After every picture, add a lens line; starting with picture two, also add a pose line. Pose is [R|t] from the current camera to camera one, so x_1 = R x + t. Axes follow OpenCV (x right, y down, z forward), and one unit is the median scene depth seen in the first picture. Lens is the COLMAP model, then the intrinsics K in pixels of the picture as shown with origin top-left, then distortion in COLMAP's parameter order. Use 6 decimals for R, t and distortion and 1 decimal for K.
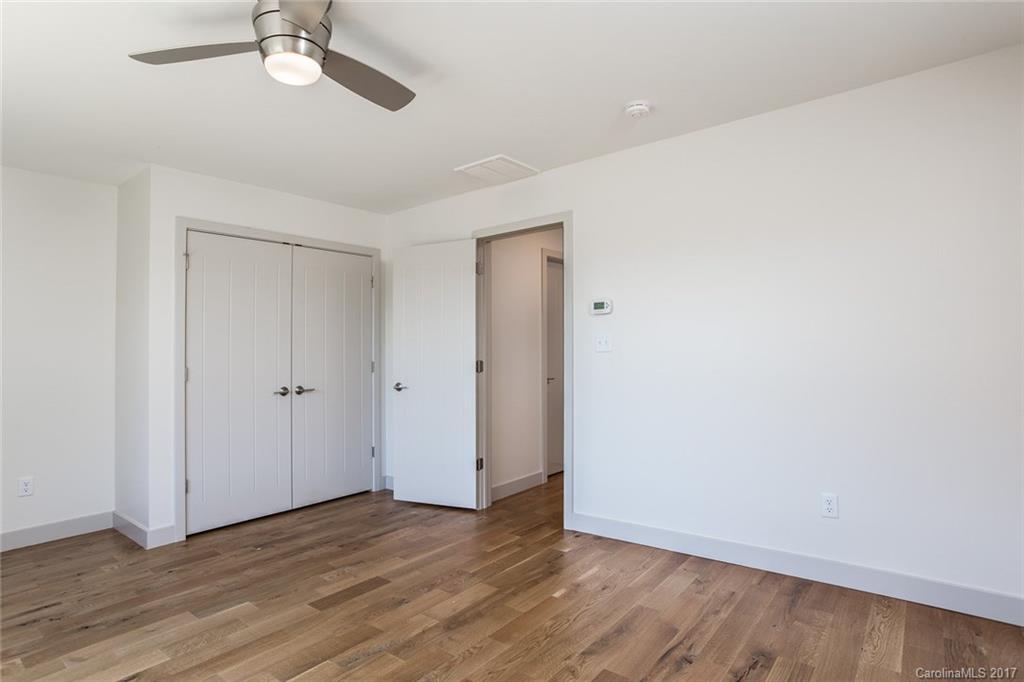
lens RADIAL K [[553.1, 0, 506.6], [0, 553.1, 344.7], [0, 0, 1]] dist [-0.021455, 0.006628]
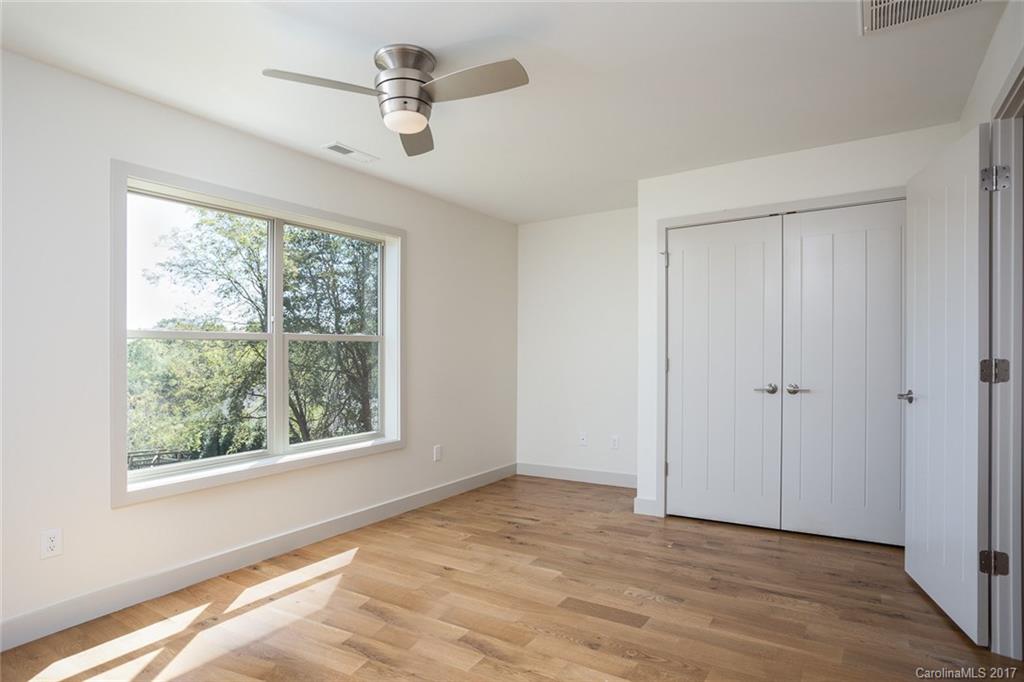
lens RADIAL K [[553.1, 0, 509.3], [0, 553.1, 344.5], [0, 0, 1]] dist [-0.021455, 0.006628]
pose [[0.106299, 0.000793, -0.994334, 0.482283], [0.028691, 0.999581, 0.003864, 0.000711], [0.993920, -0.028939, 0.106232, 0.608141]]
